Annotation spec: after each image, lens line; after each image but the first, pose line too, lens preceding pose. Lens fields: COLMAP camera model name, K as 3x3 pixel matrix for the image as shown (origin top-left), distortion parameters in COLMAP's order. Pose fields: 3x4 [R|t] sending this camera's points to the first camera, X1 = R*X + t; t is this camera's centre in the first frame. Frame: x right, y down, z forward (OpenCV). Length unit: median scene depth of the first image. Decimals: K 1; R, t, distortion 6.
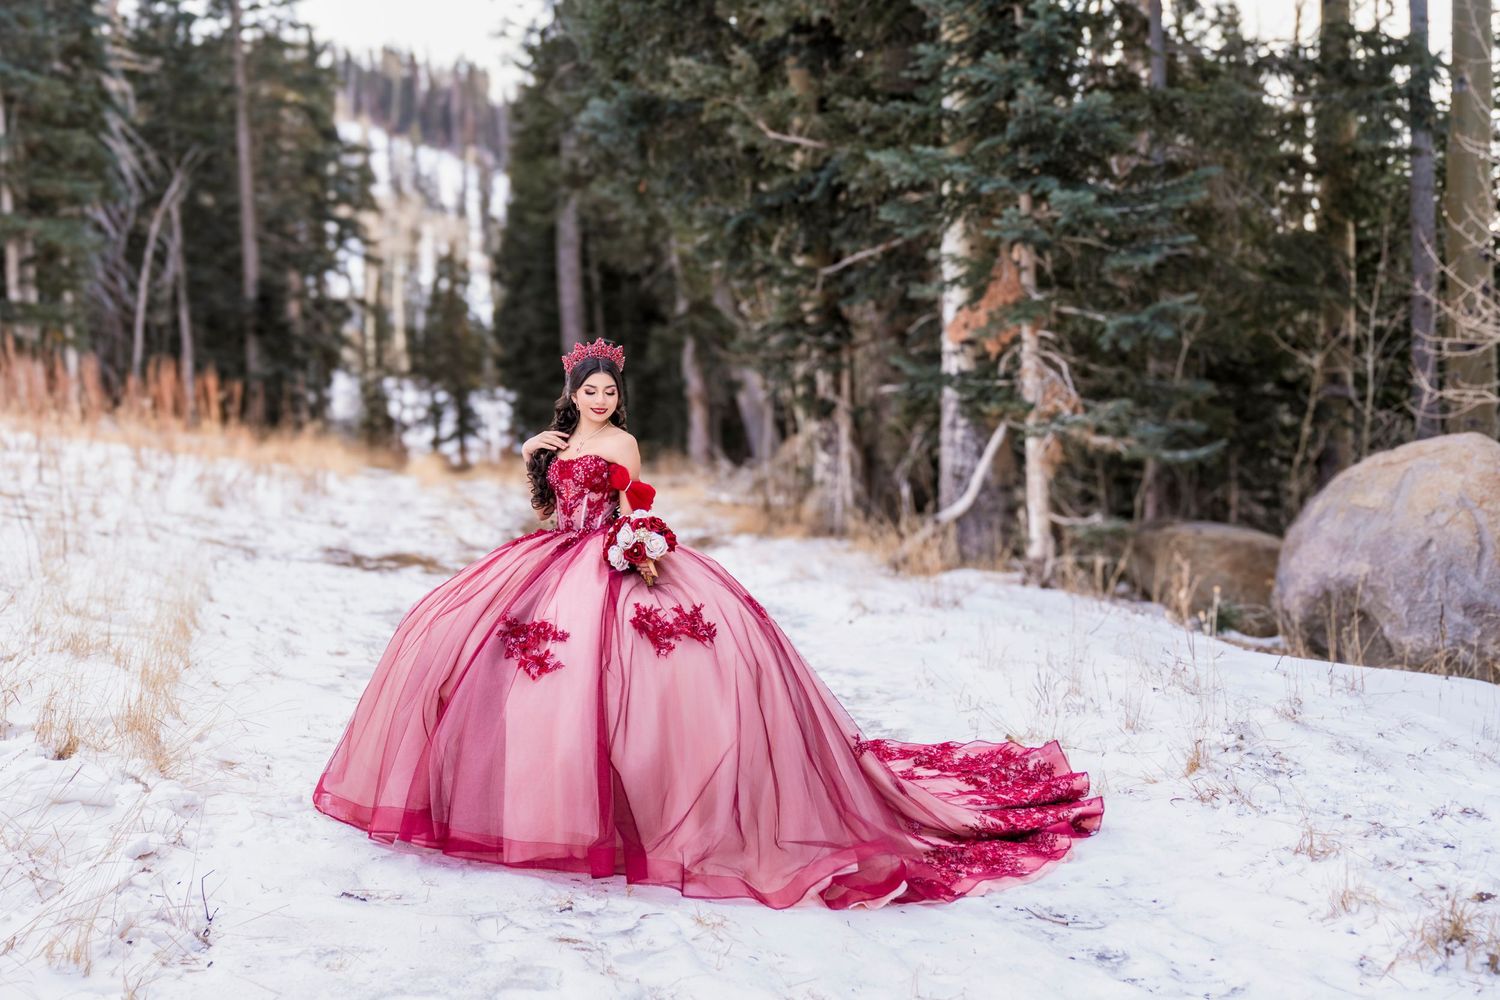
lens RADIAL K [[1799.1, 0, 743.7], [0, 1799.1, 506.0], [0, 0, 1]] dist [0.035920, 0.000000]
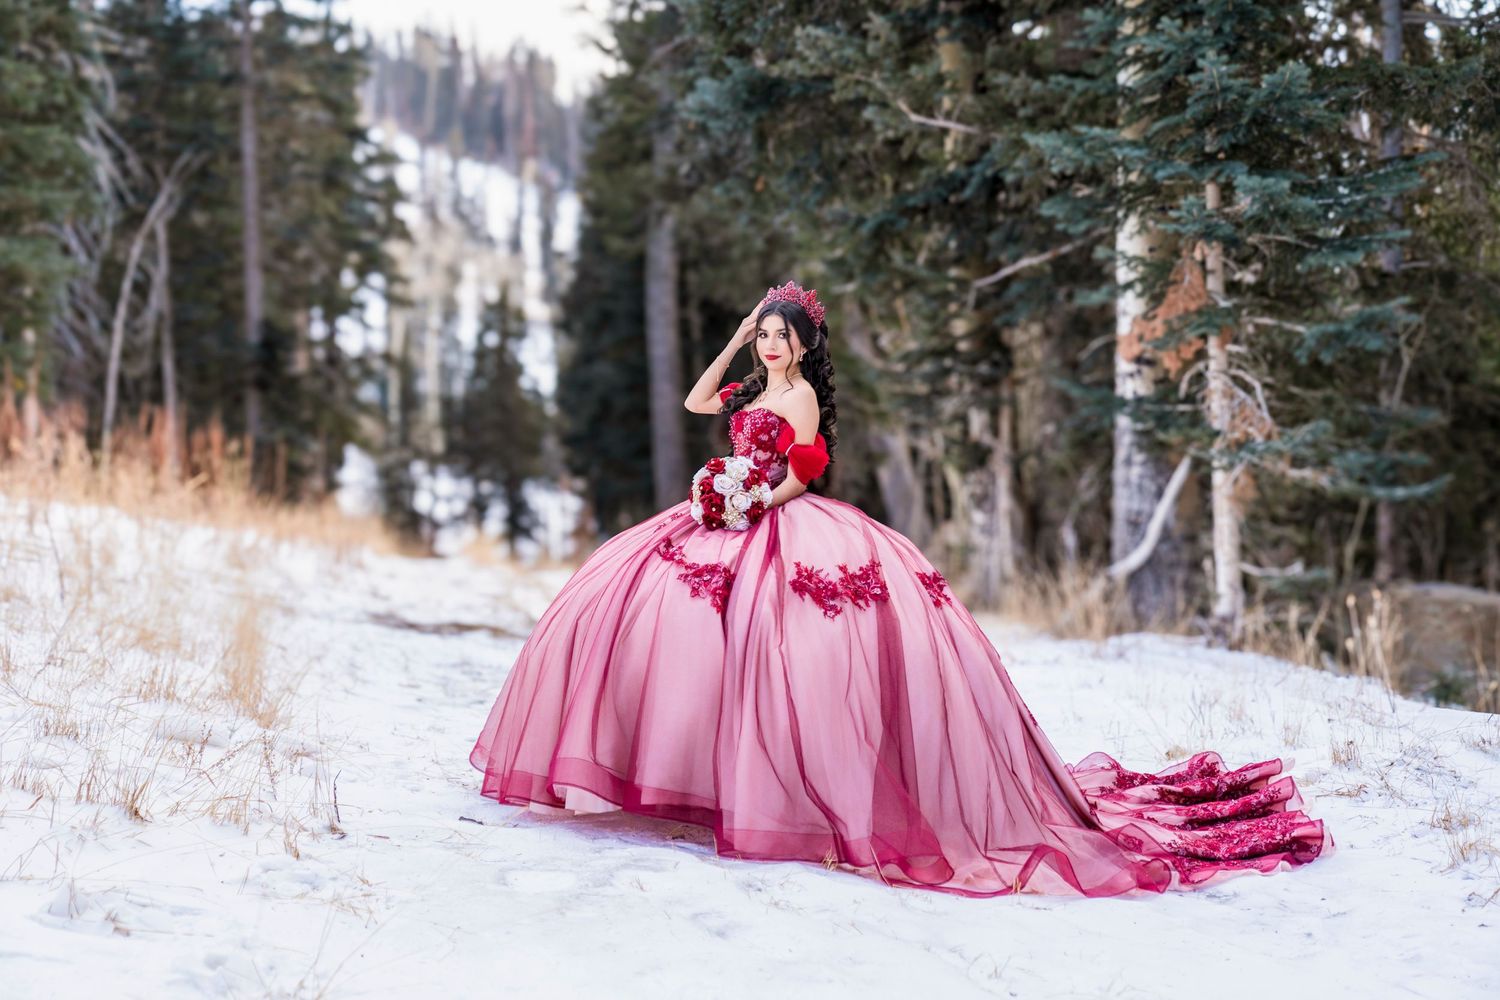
lens RADIAL K [[2462.7, 0, 747.8], [0, 2462.7, 506.3], [0, 0, 1]] dist [0.058351, 0.000000]
pose [[0.998247, 0.011742, -0.058010, 0.005593], [-0.015095, 0.998220, -0.057705, 0.035187], [0.057229, 0.058480, 0.996647, -0.116538]]
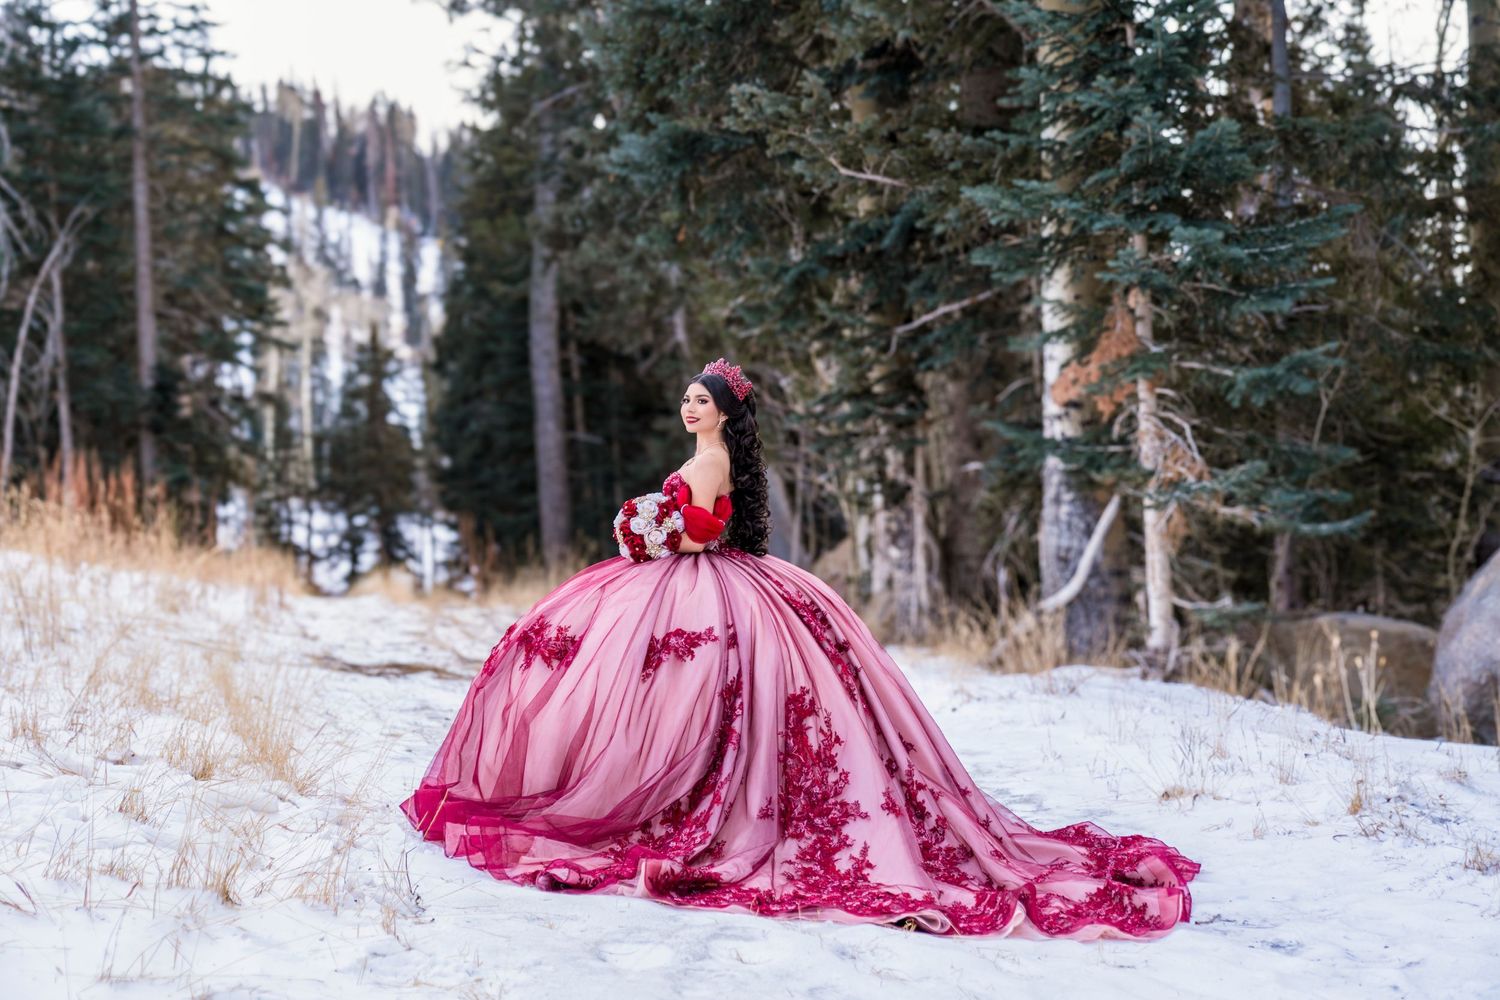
lens RADIAL K [[2327.8, 0, 750.9], [0, 2327.8, 507.8], [0, 0, 1]] dist [0.053258, 0.000000]
pose [[0.999975, -0.002141, 0.006776, -0.031028], [0.002602, 0.997631, -0.068742, 0.028289], [-0.006612, 0.068757, 0.997611, -0.095401]]
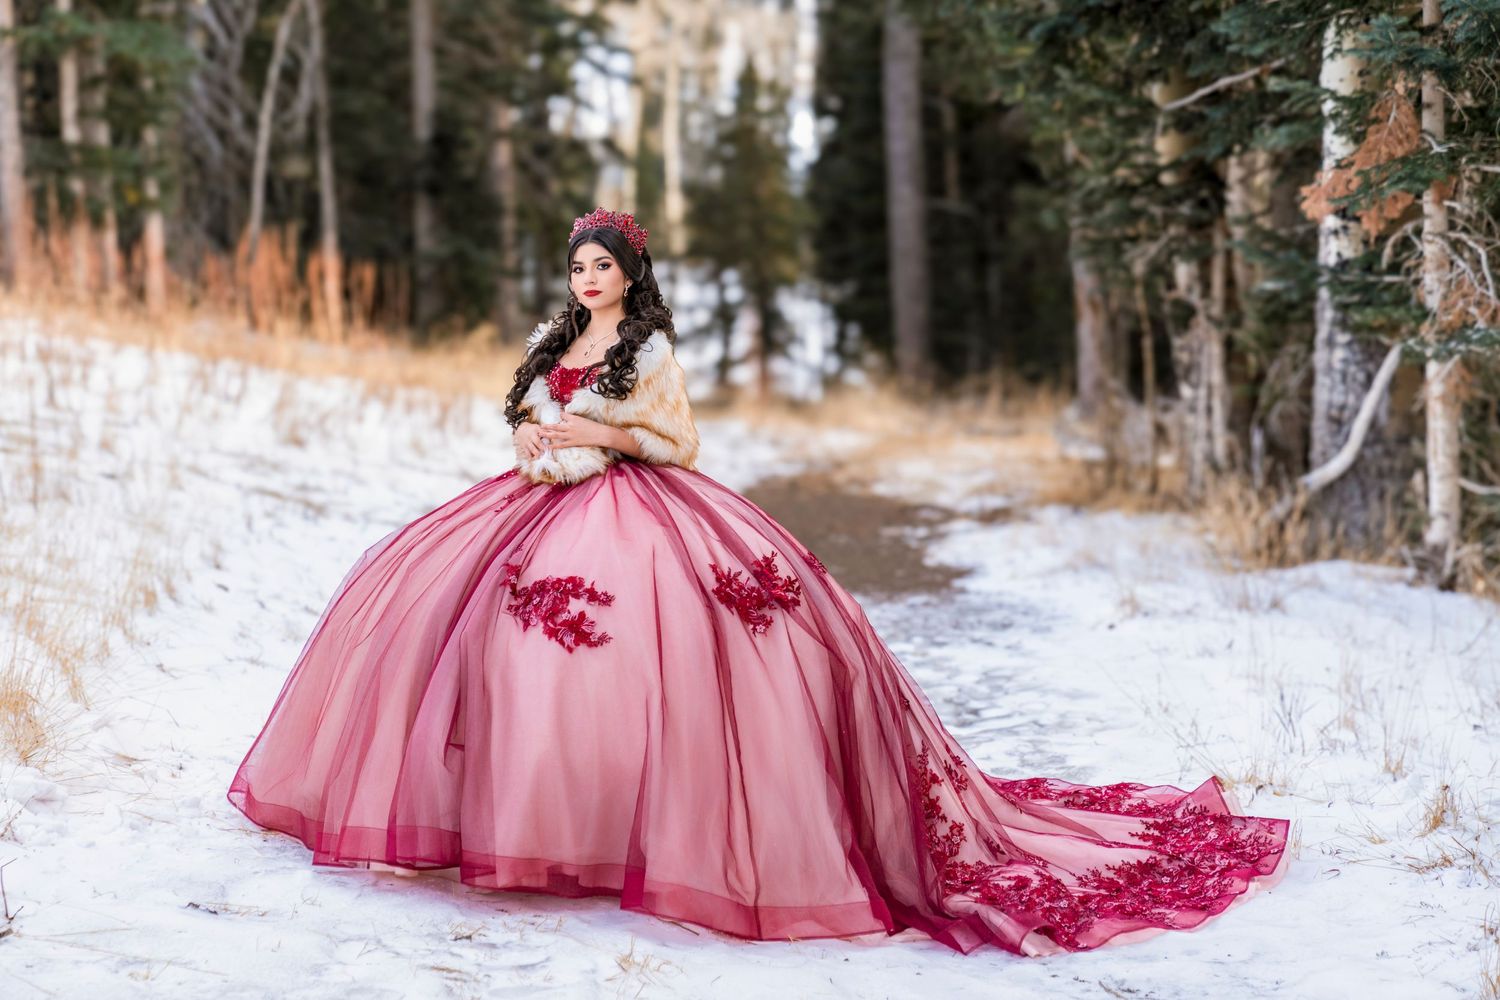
lens RADIAL K [[2880.4, 0, 757.0], [0, 2880.4, 506.6], [0, 0, 1]] dist [0.099422, 0.000000]
pose [[0.986020, 0.025576, -0.164650, 0.067886], [-0.023573, 0.999623, 0.014110, 0.004243], [0.164949, -0.010031, 0.986251, -0.065259]]
